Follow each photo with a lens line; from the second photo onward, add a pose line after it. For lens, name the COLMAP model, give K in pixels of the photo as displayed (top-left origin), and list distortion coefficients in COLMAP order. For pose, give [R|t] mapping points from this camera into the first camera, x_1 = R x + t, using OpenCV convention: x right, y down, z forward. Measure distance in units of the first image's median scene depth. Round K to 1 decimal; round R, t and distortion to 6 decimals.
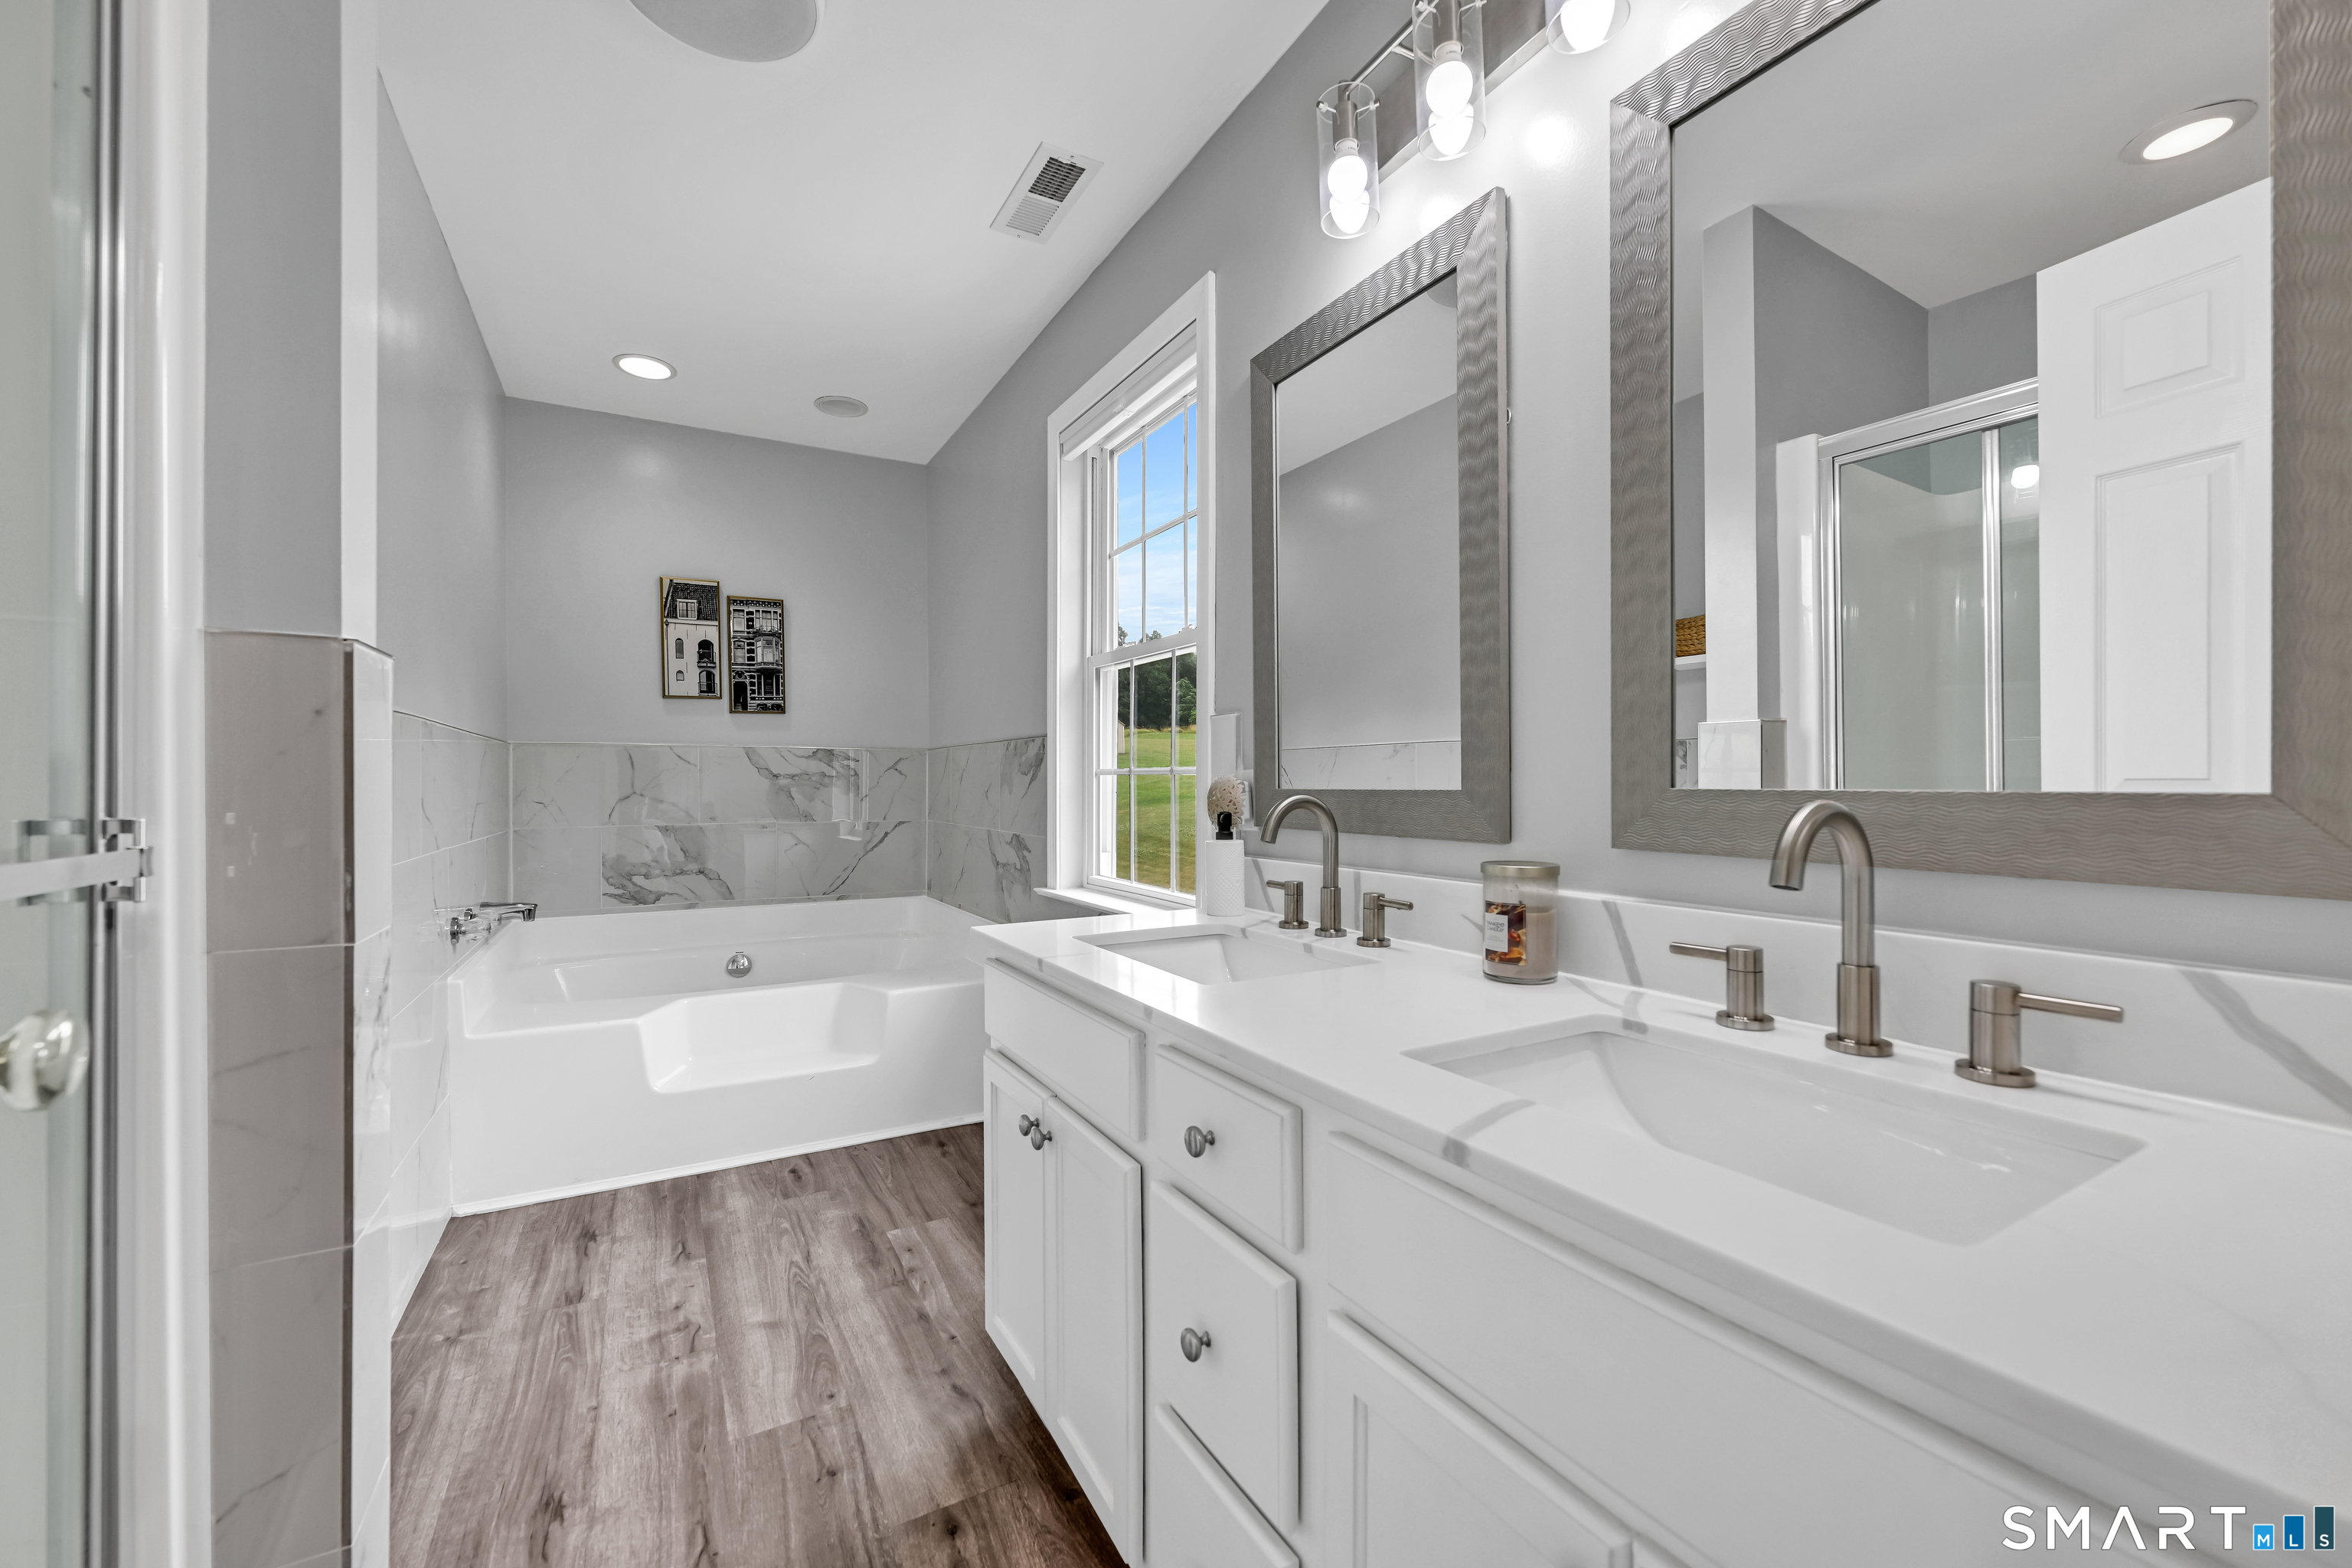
lens RADIAL K [[945.7, 0, 1184.1], [0, 945.7, 781.4], [0, 0, 1]] dist [0.001696, -0.000483]
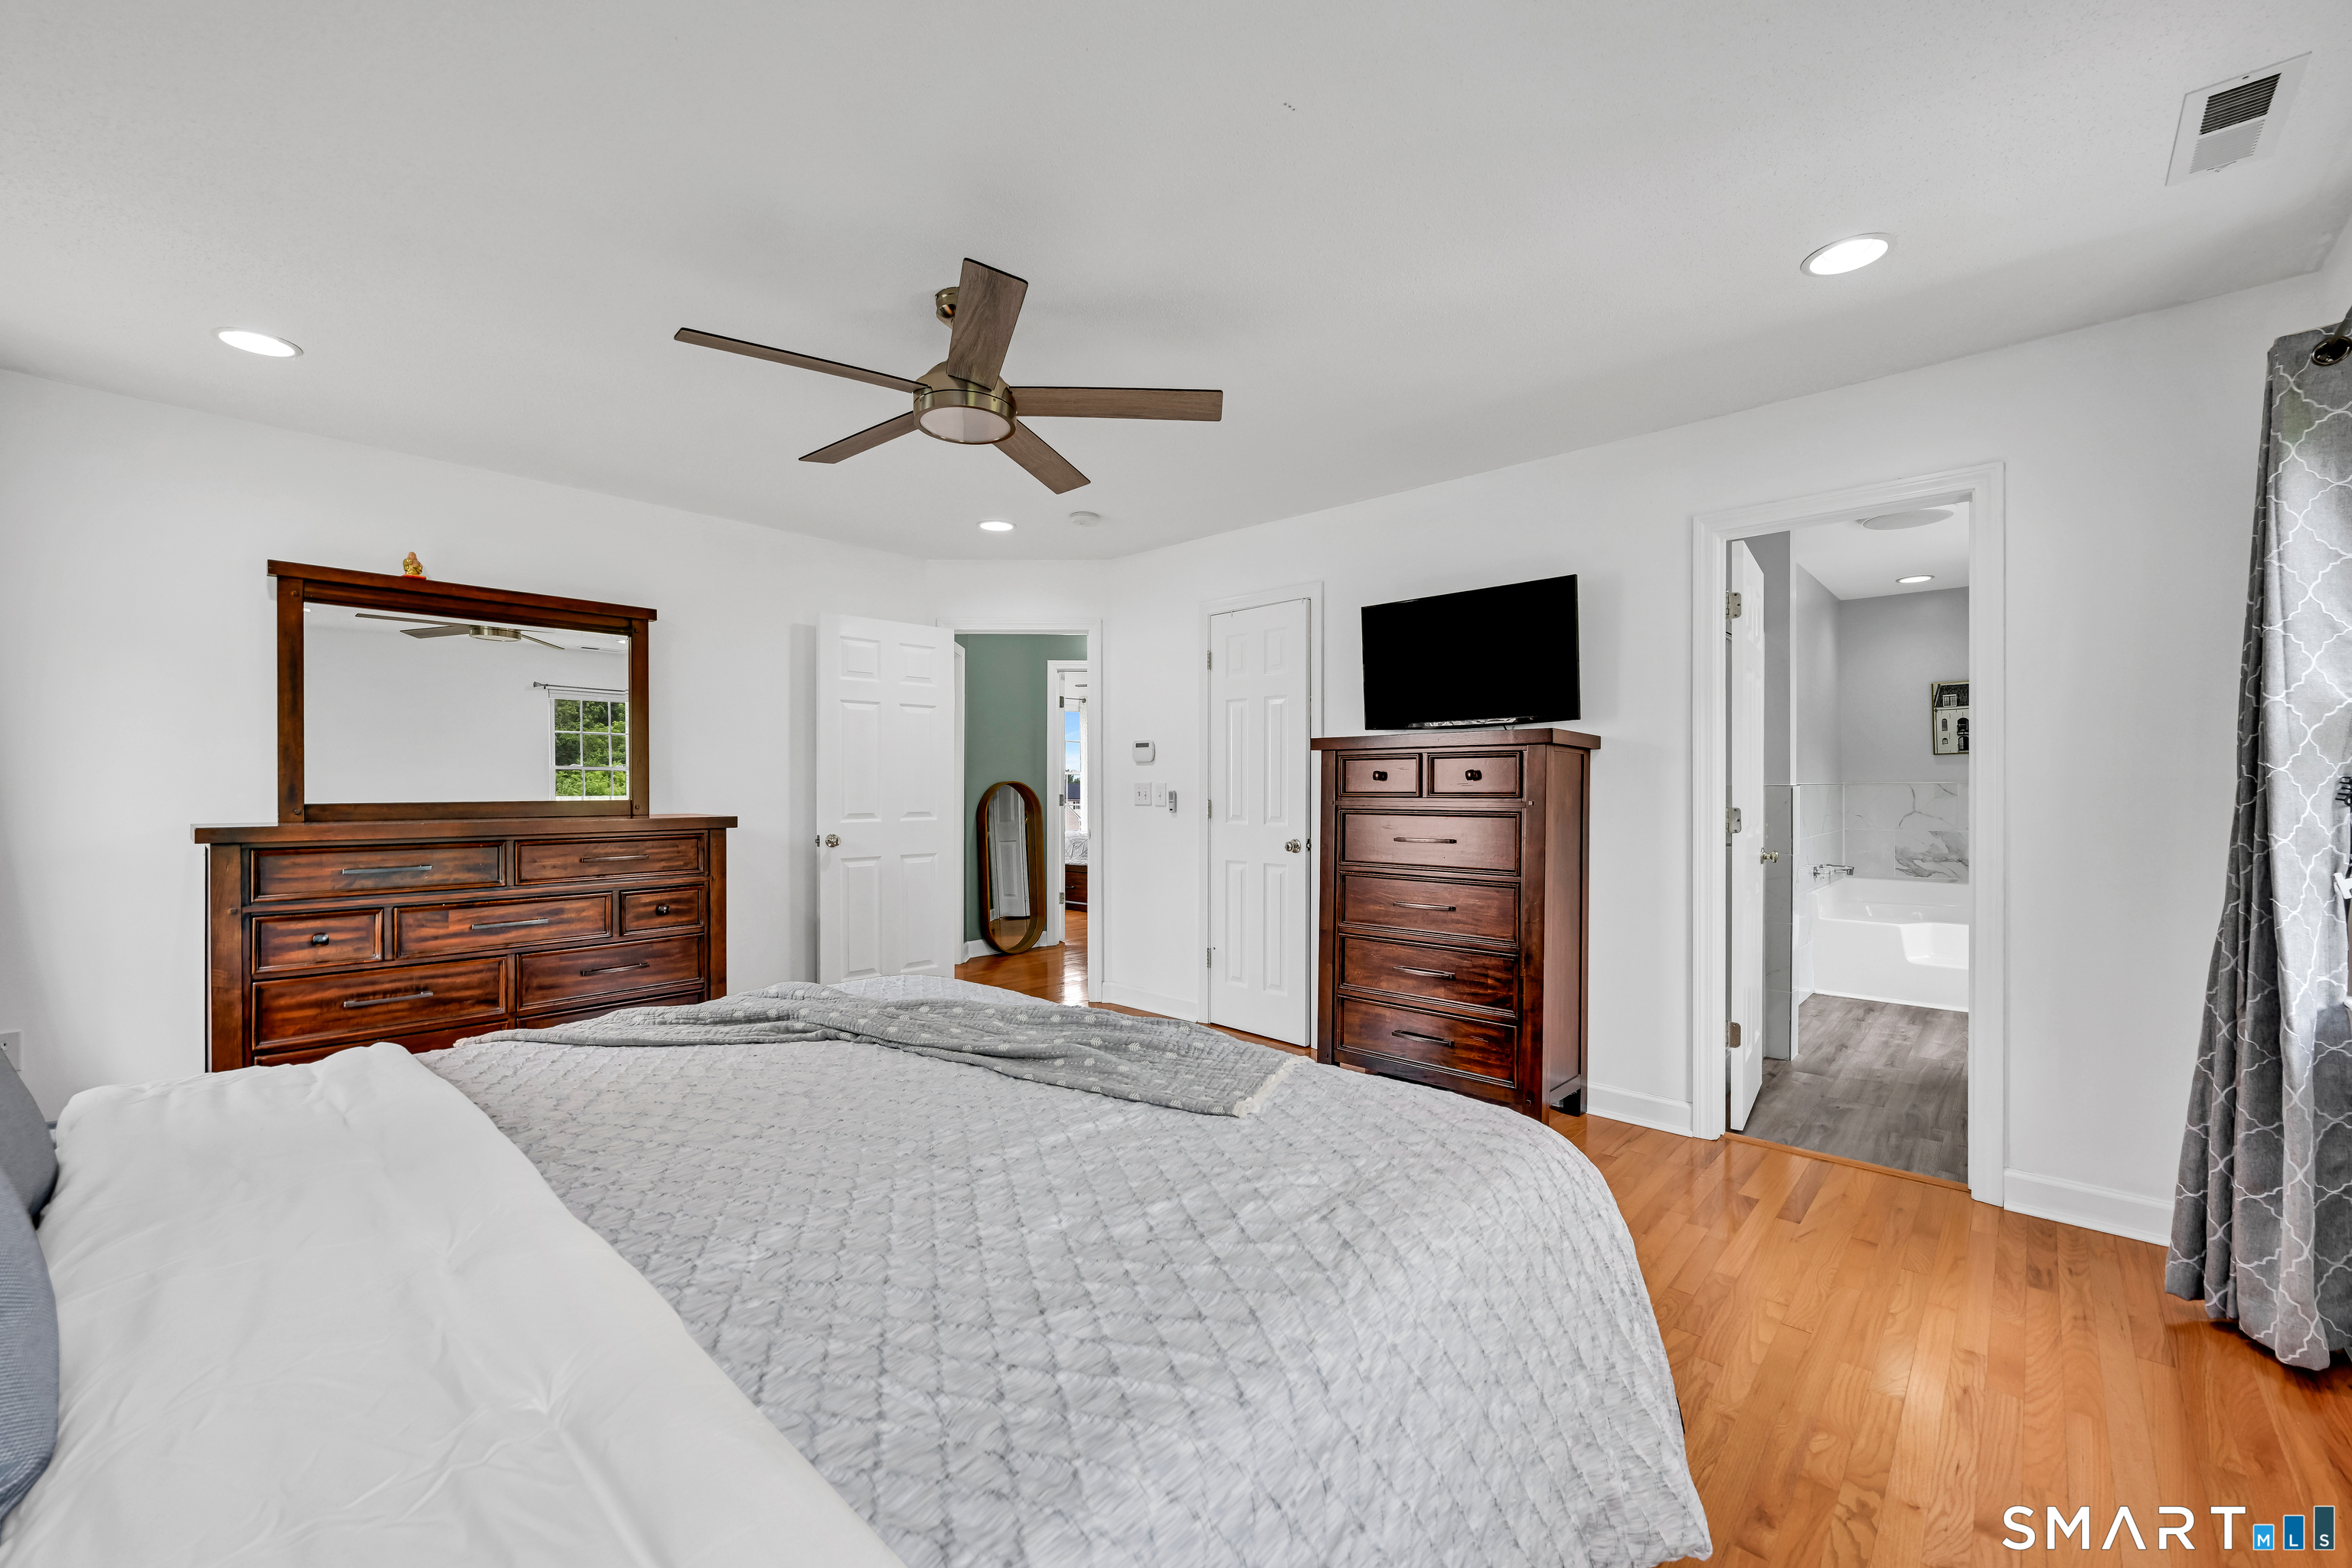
lens RADIAL K [[945.7, 0, 1175.9], [0, 945.7, 789.3], [0, 0, 1]] dist [0.001696, -0.000483]
pose [[0.313126, 0.001919, -0.949710, 0.619730], [0.003265, 0.999990, 0.003097, -0.037411], [0.949706, -0.004070, 0.313117, -0.797409]]
